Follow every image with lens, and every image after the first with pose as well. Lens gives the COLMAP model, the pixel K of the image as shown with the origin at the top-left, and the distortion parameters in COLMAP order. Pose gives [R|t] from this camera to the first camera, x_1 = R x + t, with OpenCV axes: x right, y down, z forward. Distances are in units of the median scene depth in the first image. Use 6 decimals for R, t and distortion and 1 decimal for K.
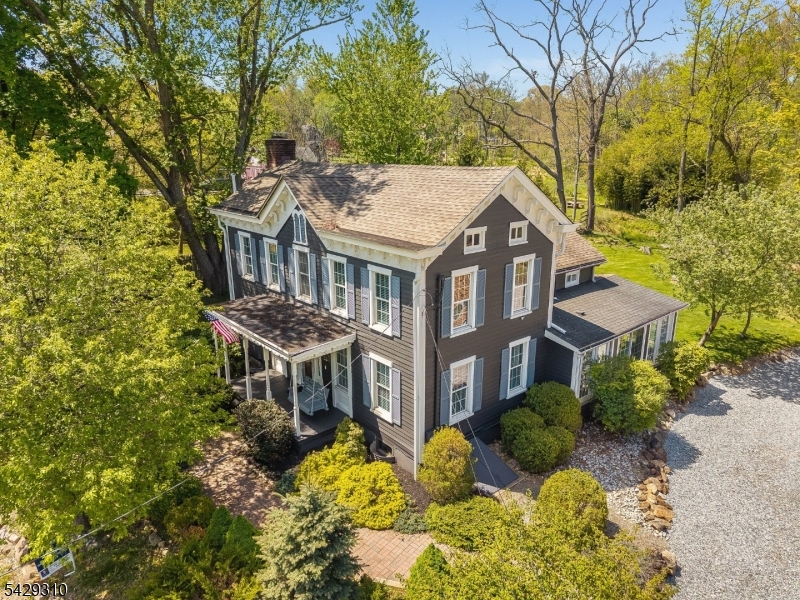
lens RADIAL K [[538.3, 0, 398.7], [0, 538.3, 301.4], [0, 0, 1]] dist [0.028063, -0.008476]
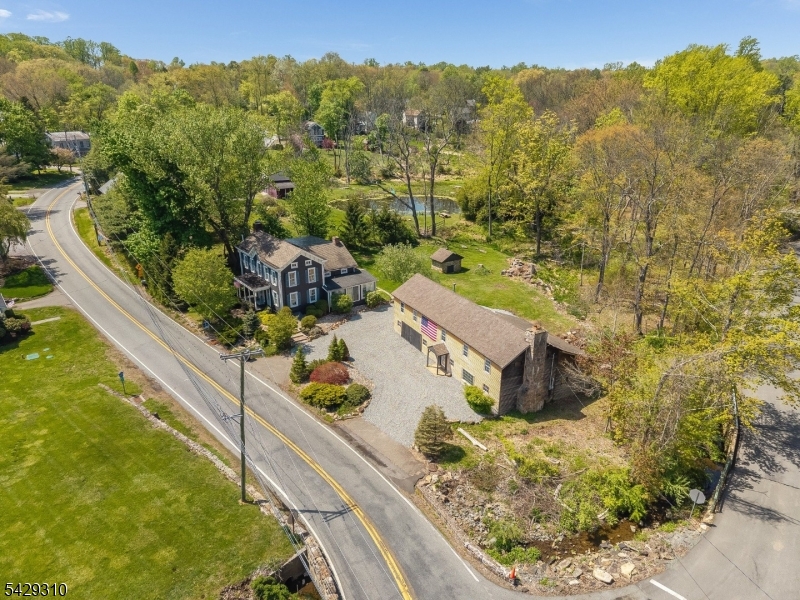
lens RADIAL K [[538.3, 0, 401.1], [0, 538.3, 298.6], [0, 0, 1]] dist [0.028063, -0.008476]
pose [[0.998463, 0.034881, -0.043070, 1.073701], [-0.031191, 0.996014, 0.083560, -0.210485], [0.045813, -0.082088, 0.995572, -2.979064]]
